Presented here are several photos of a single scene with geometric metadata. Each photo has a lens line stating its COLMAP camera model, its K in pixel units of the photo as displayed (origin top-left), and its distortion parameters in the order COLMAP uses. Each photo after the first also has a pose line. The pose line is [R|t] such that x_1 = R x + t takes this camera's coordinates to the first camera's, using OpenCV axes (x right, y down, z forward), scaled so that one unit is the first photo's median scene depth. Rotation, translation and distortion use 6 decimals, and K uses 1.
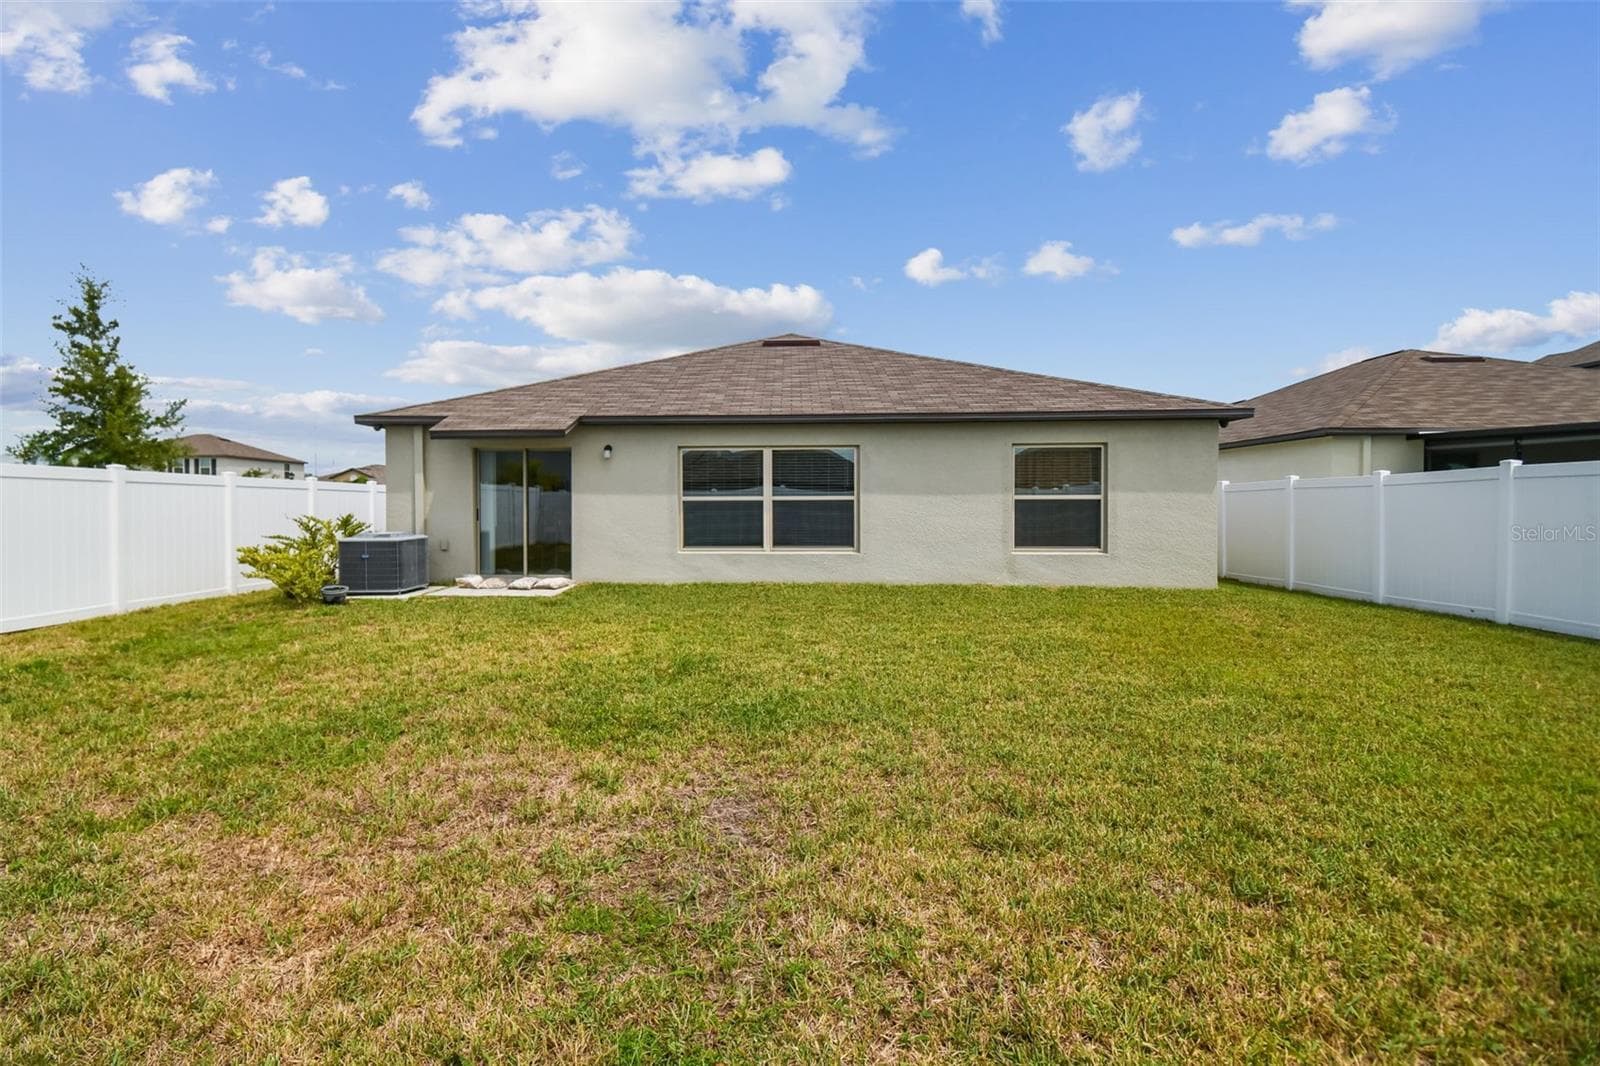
lens RADIAL K [[718.1, 0, 753.9], [0, 718.1, 508.0], [0, 0, 1]] dist [0.010342, -0.000135]
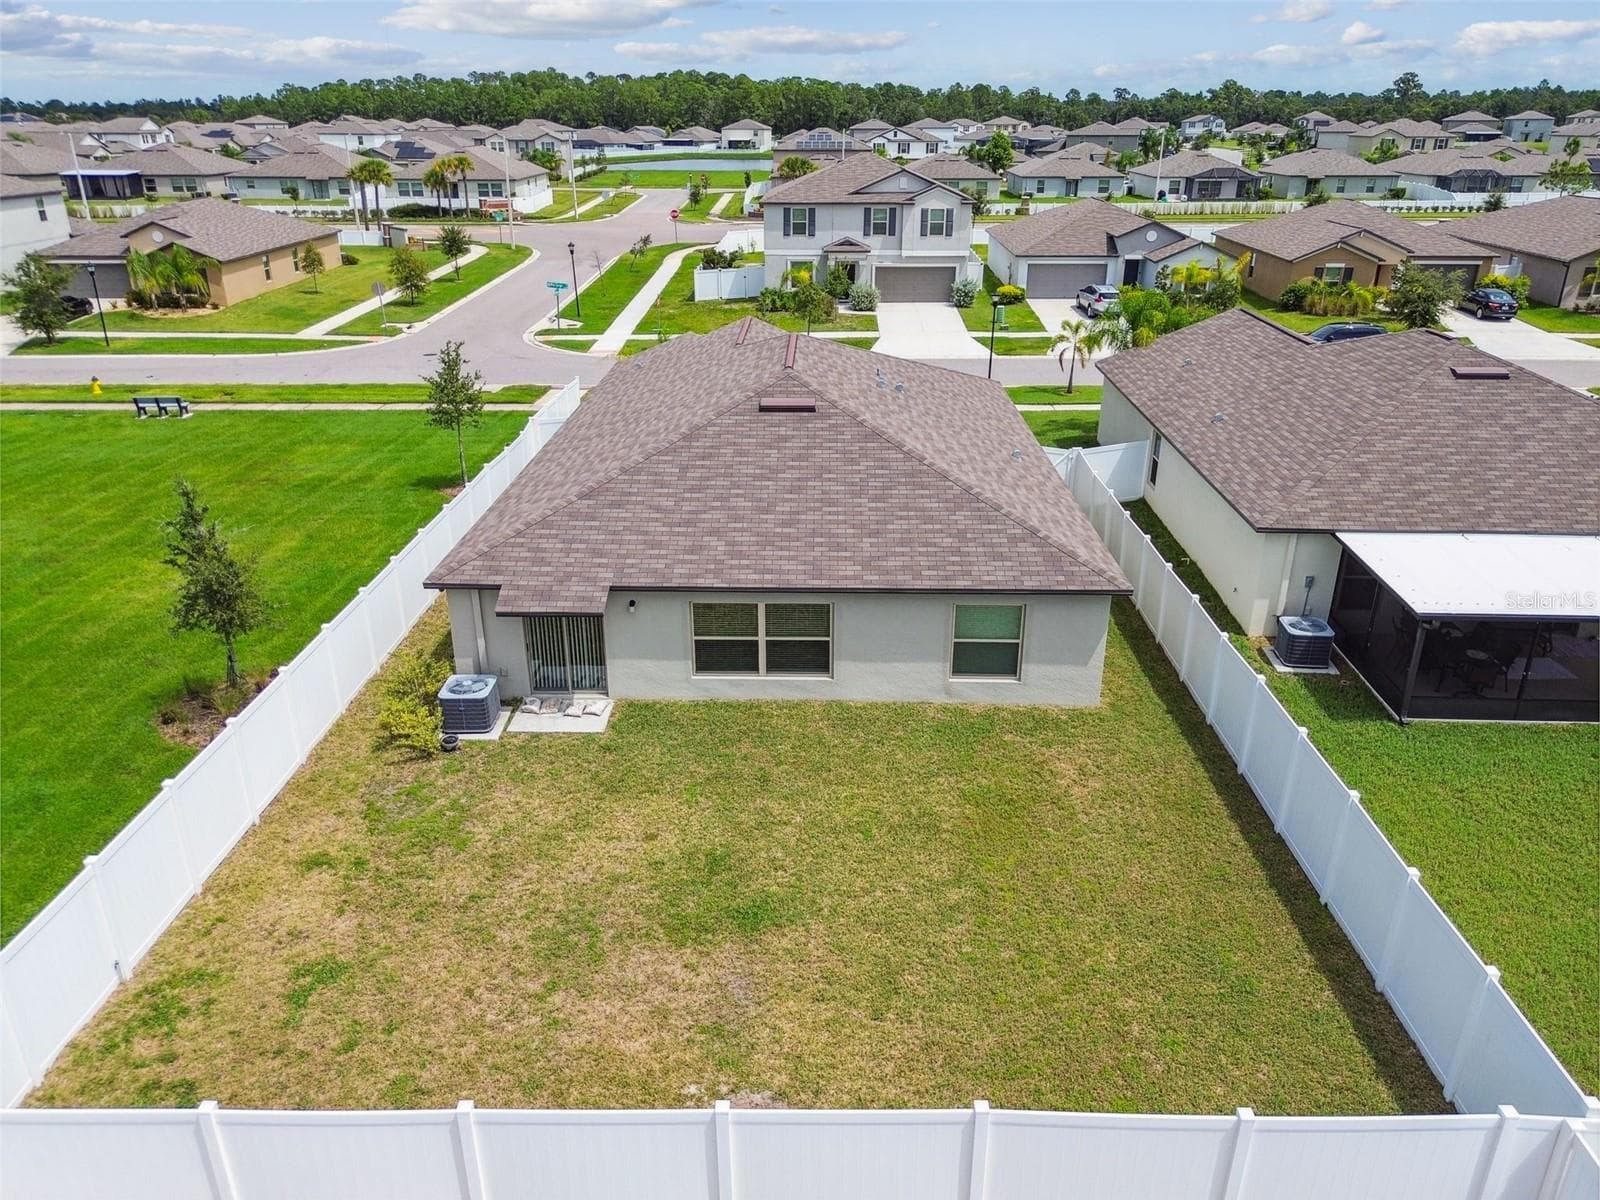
lens RADIAL K [[1135.0, 0, 800.0], [0, 1135.0, 600.0], [0, 0, 1]] dist [0.073038, -0.074508]
pose [[0.999552, -0.011440, 0.027656, 0.032170], [0.000033, 0.924484, 0.381221, -0.843973], [-0.029928, -0.381050, 0.924070, -0.827489]]
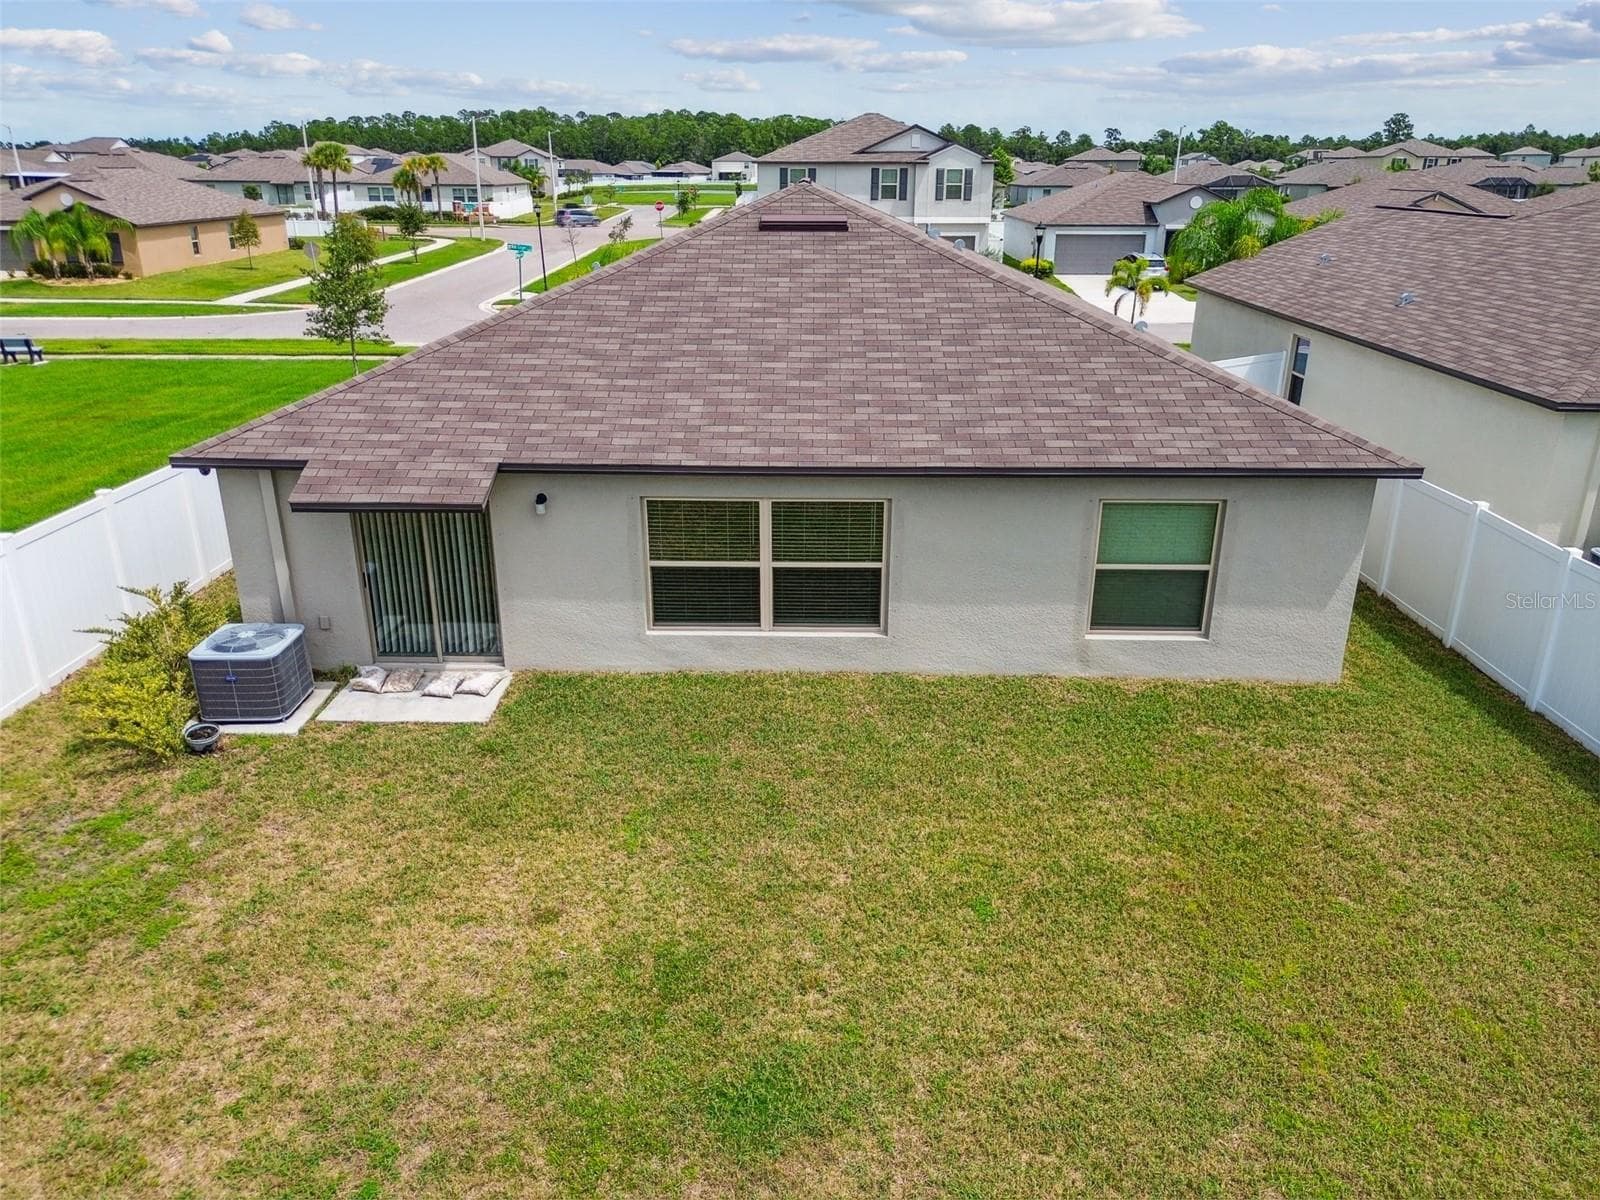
lens RADIAL K [[1136.7, 0, 800.0], [0, 1136.7, 600.0], [0, 0, 1]] dist [0.062923, -0.062365]
pose [[0.999256, -0.009288, 0.037440, 0.010322], [-0.004193, 0.938673, 0.344784, -0.384890], [-0.038346, -0.344684, 0.937935, -0.110780]]
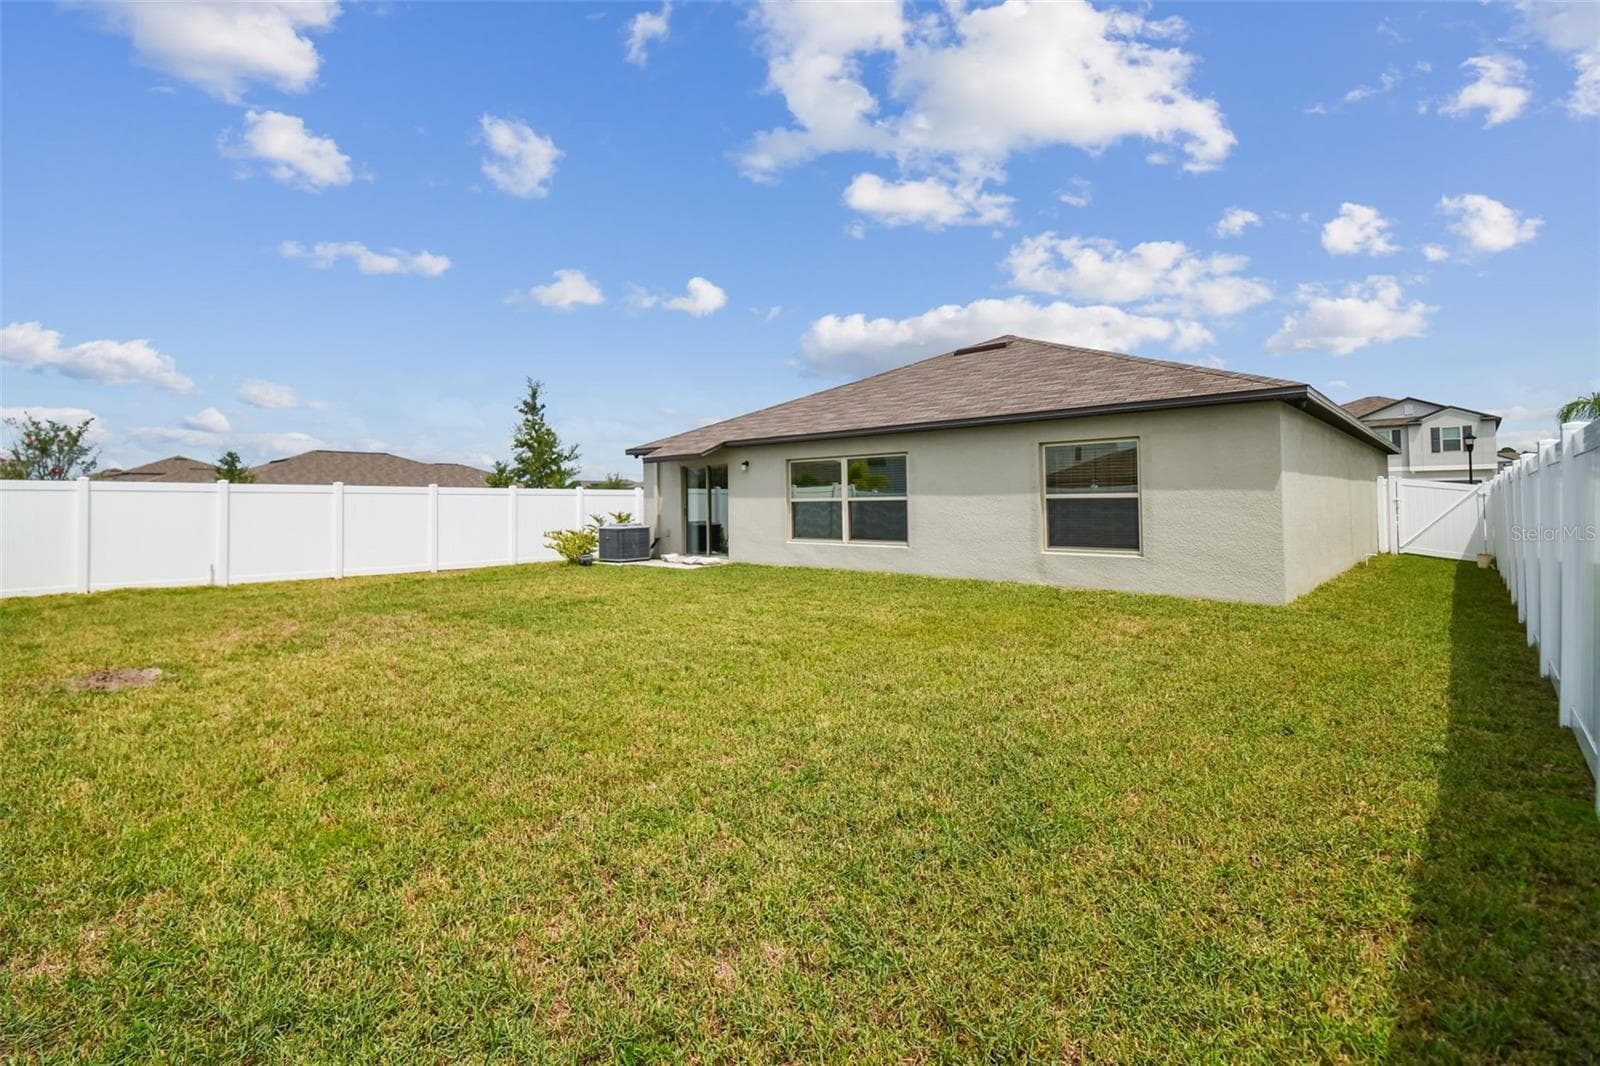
lens RADIAL K [[729.0, 0, 752.9], [0, 729.0, 469.2], [0, 0, 1]] dist [0.010550, -0.000410]
pose [[0.755519, -0.035898, -0.654142, 0.708352], [0.004782, 0.998773, -0.049288, -0.004779], [0.655109, 0.034110, 0.754764, -0.026152]]
